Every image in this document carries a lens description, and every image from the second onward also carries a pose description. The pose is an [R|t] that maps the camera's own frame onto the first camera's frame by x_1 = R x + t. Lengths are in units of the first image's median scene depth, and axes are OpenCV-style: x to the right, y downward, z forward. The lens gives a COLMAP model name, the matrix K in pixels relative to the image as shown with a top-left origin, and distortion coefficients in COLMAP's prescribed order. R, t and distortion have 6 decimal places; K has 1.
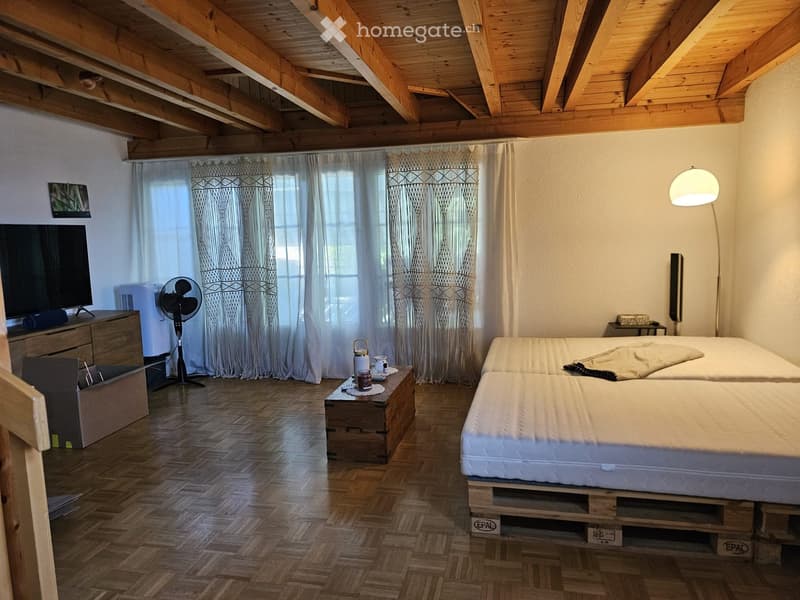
lens RADIAL K [[538.8, 0, 401.3], [0, 538.8, 299.1], [0, 0, 1]] dist [0.033299, -0.018467]
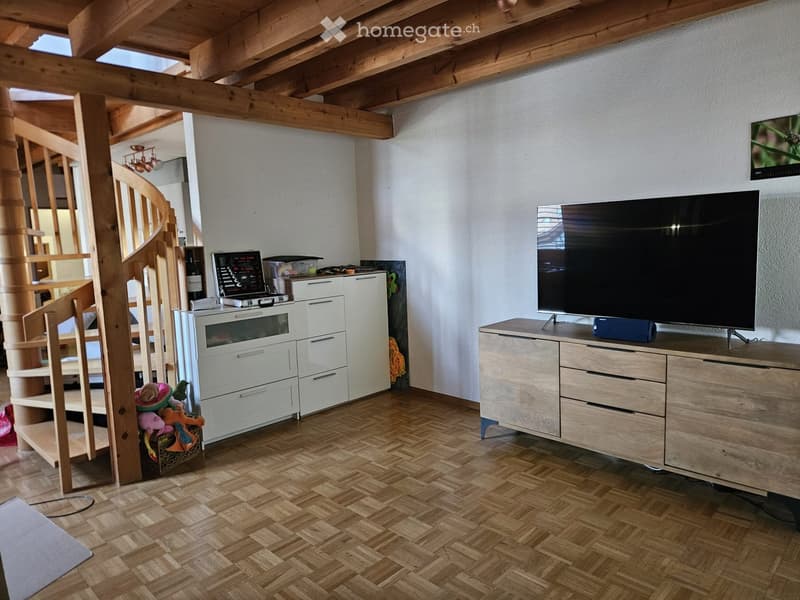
lens RADIAL K [[538.8, 0, 401.7], [0, 538.8, 296.2], [0, 0, 1]] dist [0.033299, -0.018467]
pose [[-0.533036, 0.144854, -0.833601, 0.101621], [-0.051921, 0.977779, 0.203108, -0.125045], [0.844498, 0.151545, -0.513670, 1.000292]]
